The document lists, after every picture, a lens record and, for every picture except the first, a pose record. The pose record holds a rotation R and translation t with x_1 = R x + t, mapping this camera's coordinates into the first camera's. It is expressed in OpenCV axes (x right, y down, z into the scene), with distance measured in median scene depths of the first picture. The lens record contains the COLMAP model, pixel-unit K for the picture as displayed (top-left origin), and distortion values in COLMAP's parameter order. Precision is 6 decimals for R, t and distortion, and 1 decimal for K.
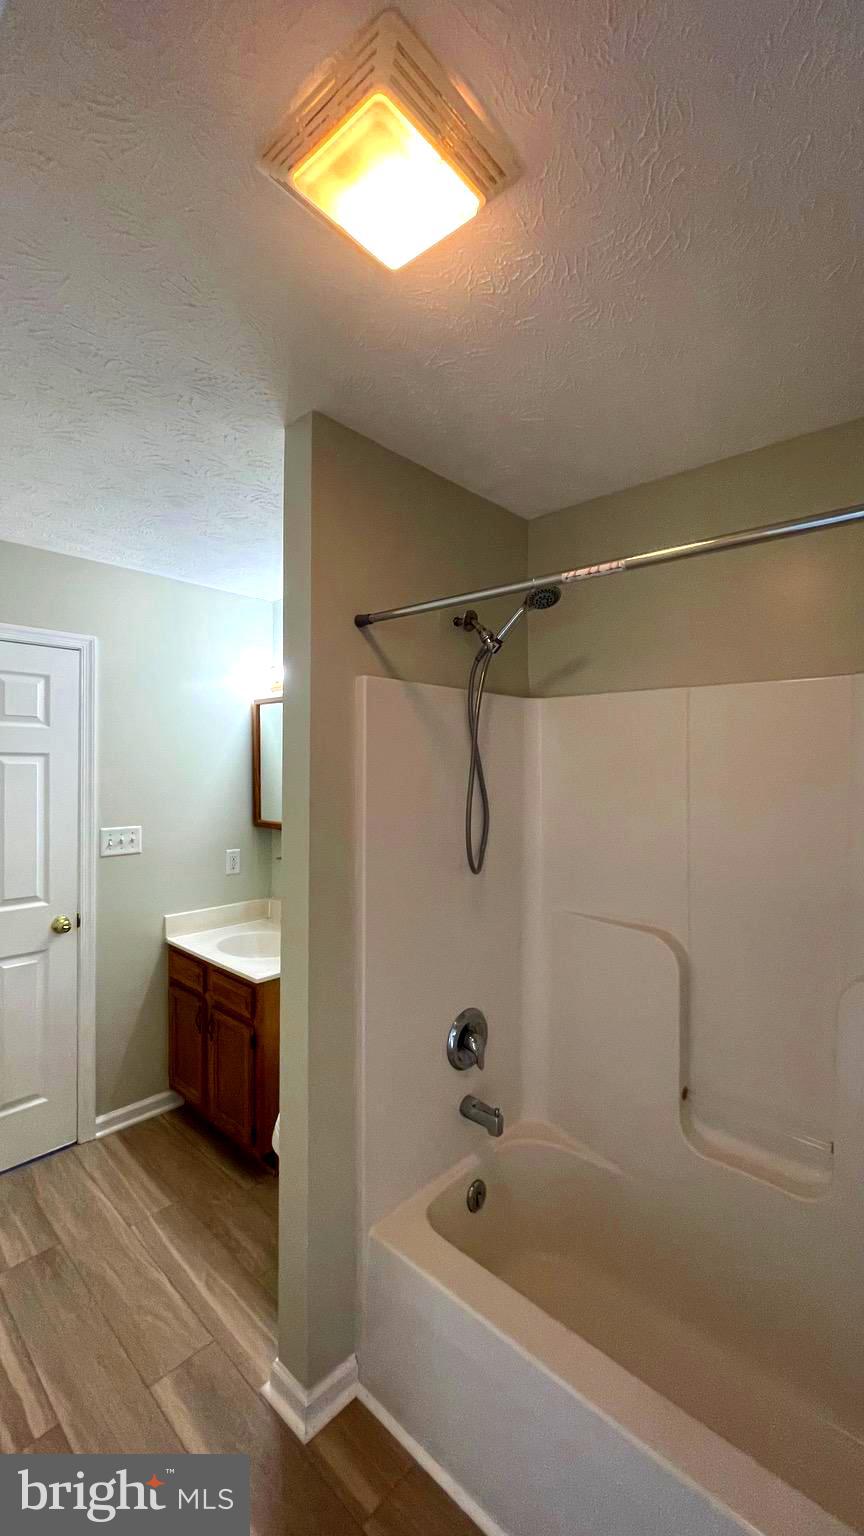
lens RADIAL K [[620.6, 0, 436.4], [0, 620.6, 769.5], [0, 0, 1]] dist [0.001971, -0.001019]
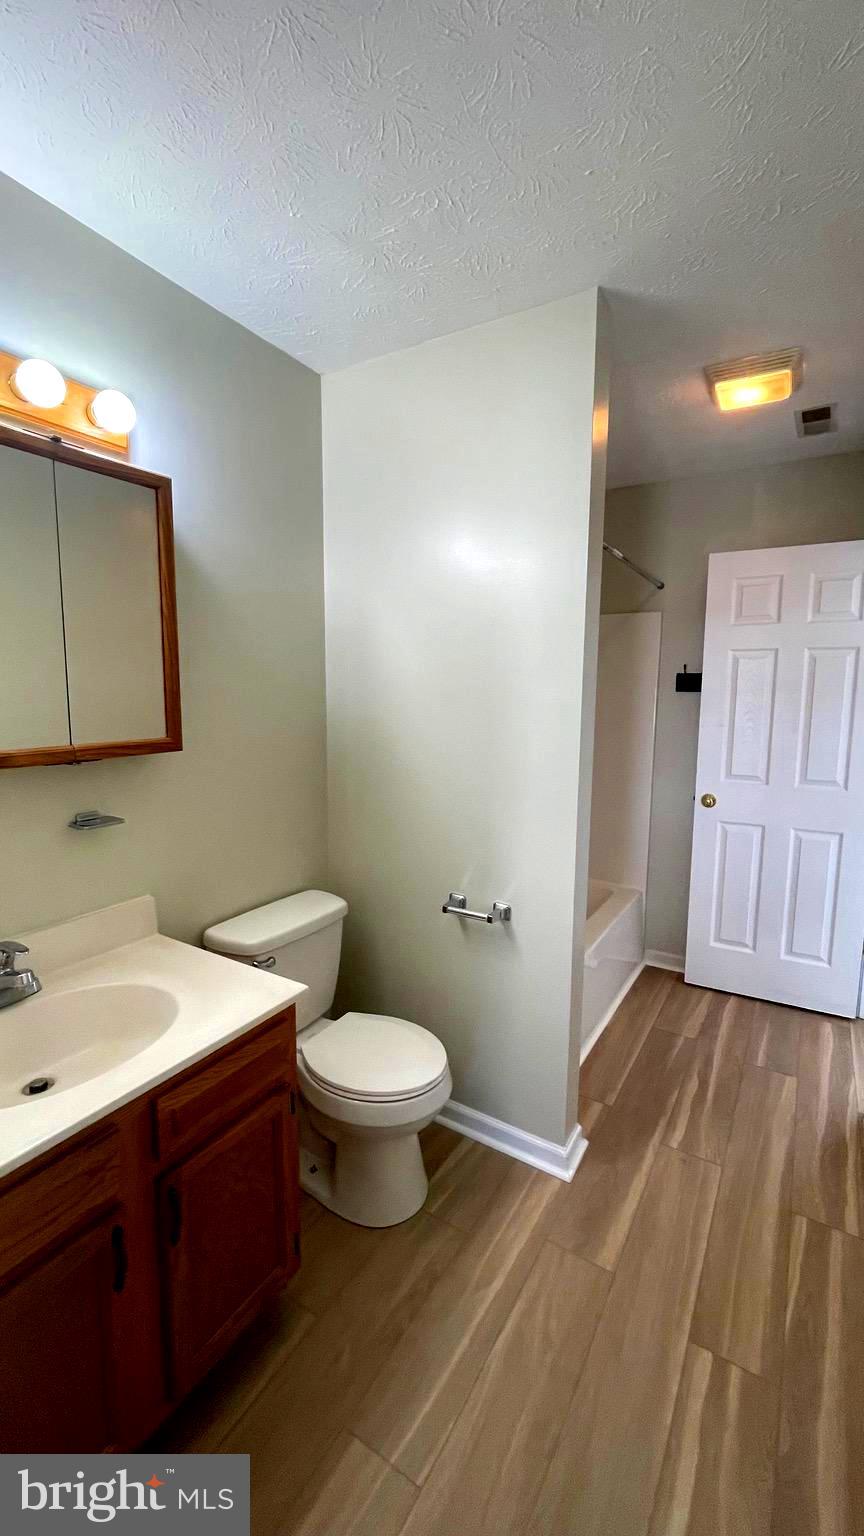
lens RADIAL K [[620.6, 0, 434.8], [0, 620.6, 767.0], [0, 0, 1]] dist [0.001971, -0.001019]
pose [[-0.201578, -0.118713, 0.972252, -1.064725], [0.016349, 0.992082, 0.124524, 0.080292], [-0.979336, 0.040996, -0.198041, 1.219856]]
